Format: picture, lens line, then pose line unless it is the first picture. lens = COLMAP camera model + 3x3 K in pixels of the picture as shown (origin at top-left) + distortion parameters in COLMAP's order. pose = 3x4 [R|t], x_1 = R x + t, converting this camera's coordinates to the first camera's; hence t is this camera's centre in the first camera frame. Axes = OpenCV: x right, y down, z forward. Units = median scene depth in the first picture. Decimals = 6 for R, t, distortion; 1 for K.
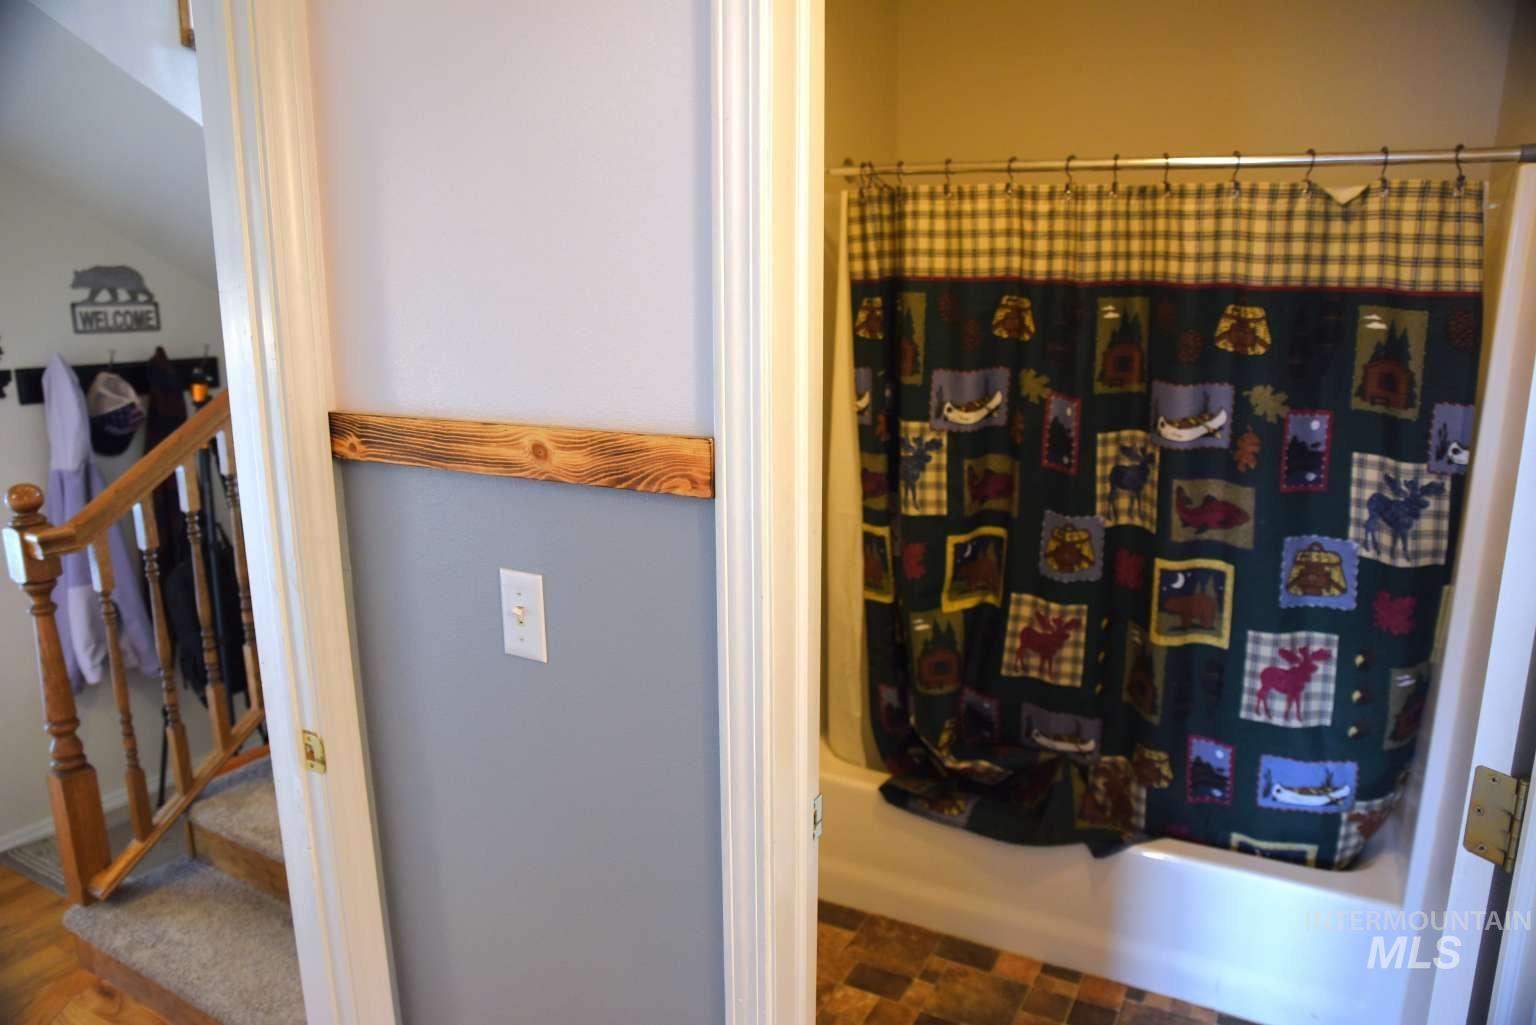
lens RADIAL K [[1038.6, 0, 768.0], [0, 1038.6, 512.5], [0, 0, 1]] dist [-0.110328, 0.065114]
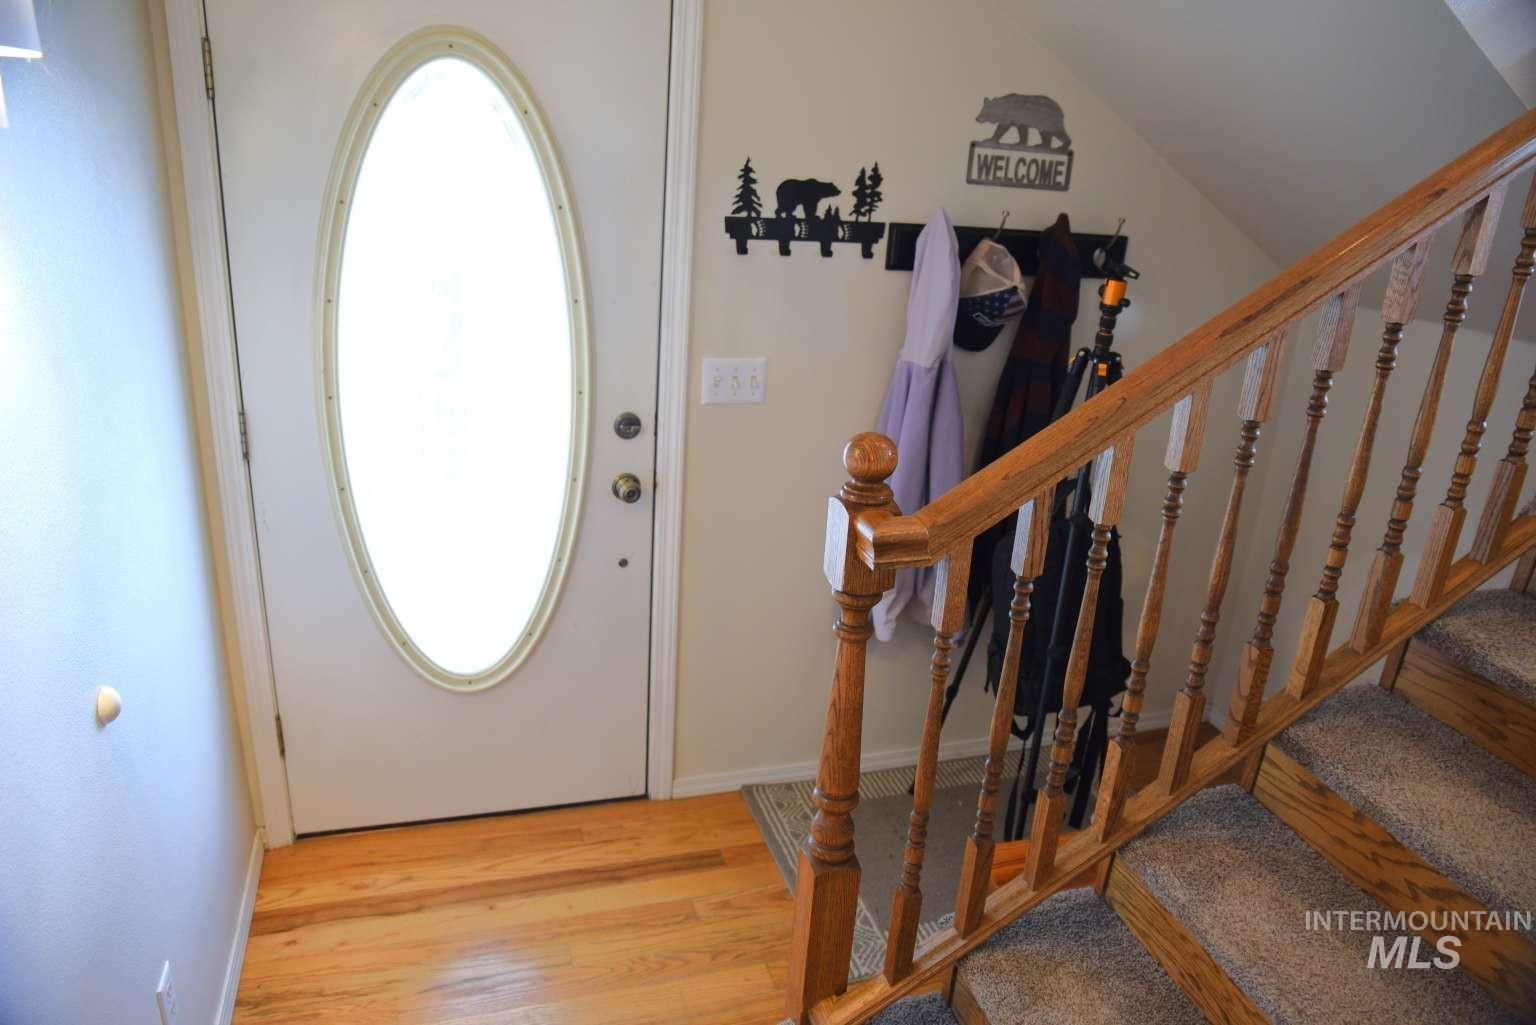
lens RADIAL K [[1038.6, 0, 768.0], [0, 1038.6, 512.5], [0, 0, 1]] dist [-0.110328, 0.065114]
pose [[0.732889, 0.281756, -0.619264, -0.259573], [-0.206520, 0.959400, 0.192099, -0.059442], [0.648246, -0.012897, 0.761322, 0.317466]]
